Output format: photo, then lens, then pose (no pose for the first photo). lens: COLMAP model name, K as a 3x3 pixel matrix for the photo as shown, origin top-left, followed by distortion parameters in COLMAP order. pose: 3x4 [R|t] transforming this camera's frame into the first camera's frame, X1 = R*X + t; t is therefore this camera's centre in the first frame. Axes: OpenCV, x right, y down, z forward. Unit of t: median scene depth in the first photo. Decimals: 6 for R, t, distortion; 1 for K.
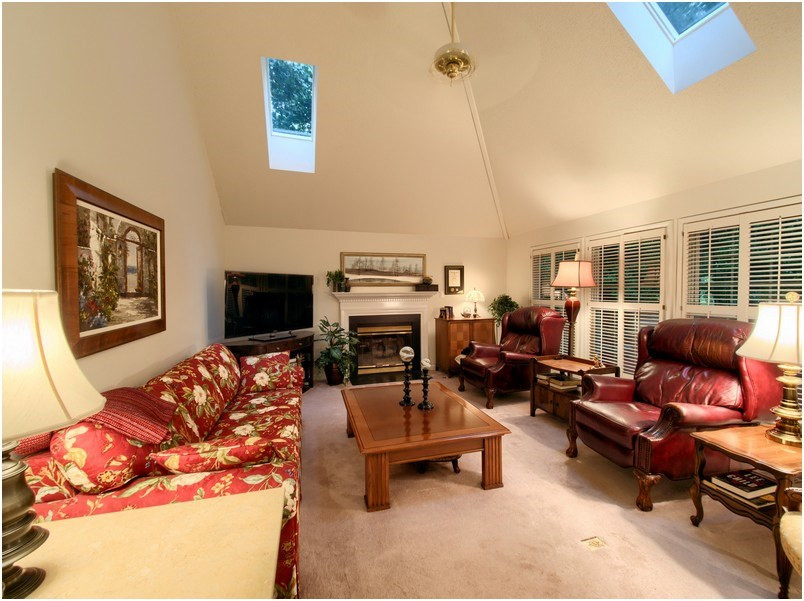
lens RADIAL K [[331.5, 0, 403.7], [0, 331.5, 299.5], [0, 0, 1]] dist [0.001767, -0.003200]
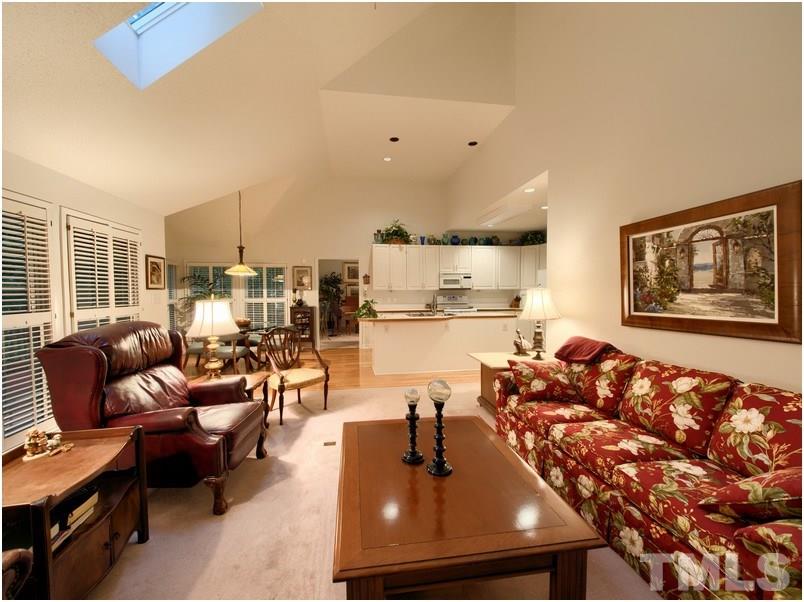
lens RADIAL K [[331.5, 0, 403.0], [0, 331.5, 298.0], [0, 0, 1]] dist [0.001767, -0.003200]
pose [[-0.993456, 0.004559, 0.114122, 0.014473], [0.009651, 0.998980, 0.044104, -0.050566], [-0.113804, 0.044917, -0.992487, 2.345108]]
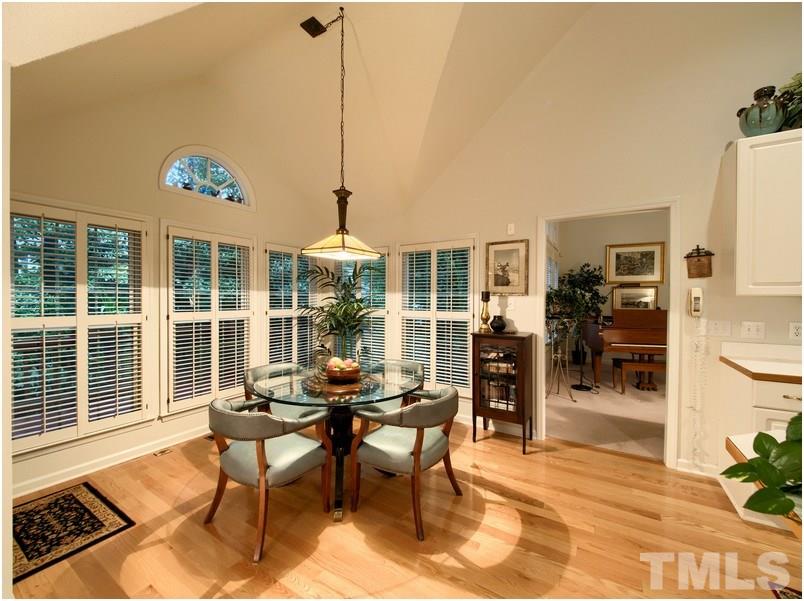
lens RADIAL K [[331.5, 0, 401.3], [0, 331.5, 300.7], [0, 0, 1]] dist [0.001767, -0.003200]
pose [[-0.676638, -0.008257, 0.736269, 0.133660], [0.013353, 0.999635, 0.023483, -0.042659], [-0.736194, 0.025721, -0.676281, 1.987287]]
